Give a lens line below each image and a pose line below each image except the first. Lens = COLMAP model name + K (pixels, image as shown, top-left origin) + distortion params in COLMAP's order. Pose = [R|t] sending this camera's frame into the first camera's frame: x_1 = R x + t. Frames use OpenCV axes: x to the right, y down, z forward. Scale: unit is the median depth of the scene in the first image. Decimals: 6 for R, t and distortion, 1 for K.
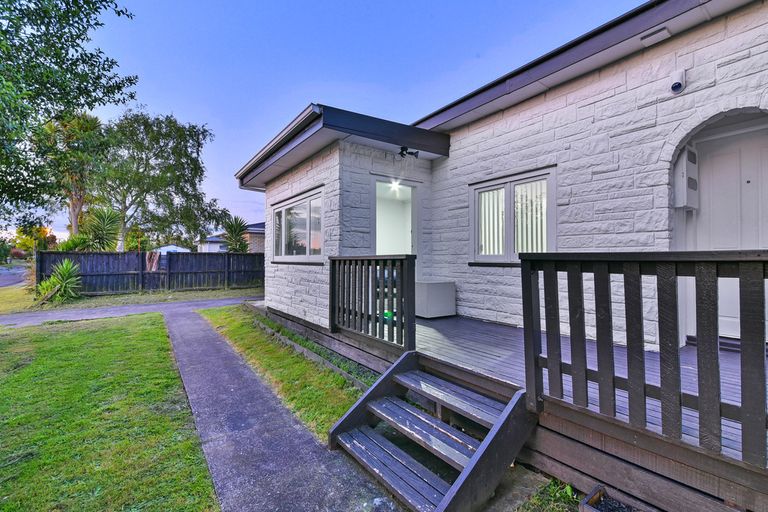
lens RADIAL K [[356.4, 0, 384.0], [0, 356.4, 256.0], [0, 0, 1]] dist [0.005469, -0.000622]
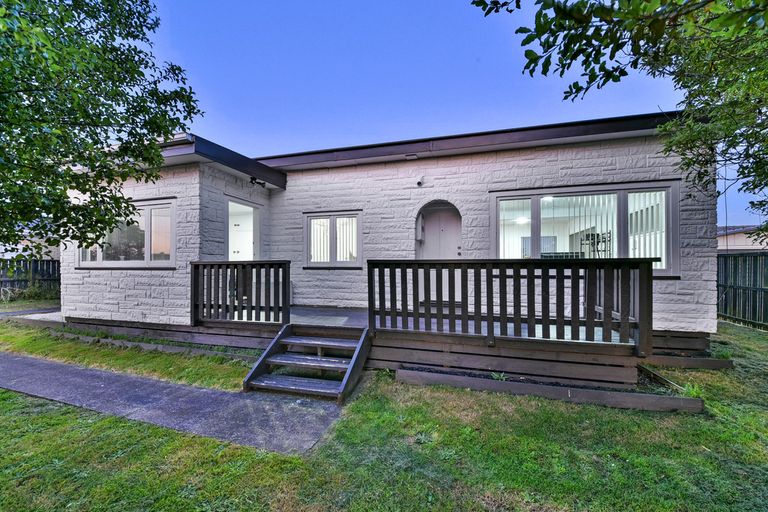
lens RADIAL K [[333.4, 0, 383.5], [0, 333.4, 266.3], [0, 0, 1]] dist [-0.000992, -0.000235]
pose [[0.785709, 0.006958, 0.618558, -0.347692], [-0.006916, 0.999973, -0.002463, 0.016456], [-0.618558, -0.002342, 0.785736, -0.261185]]
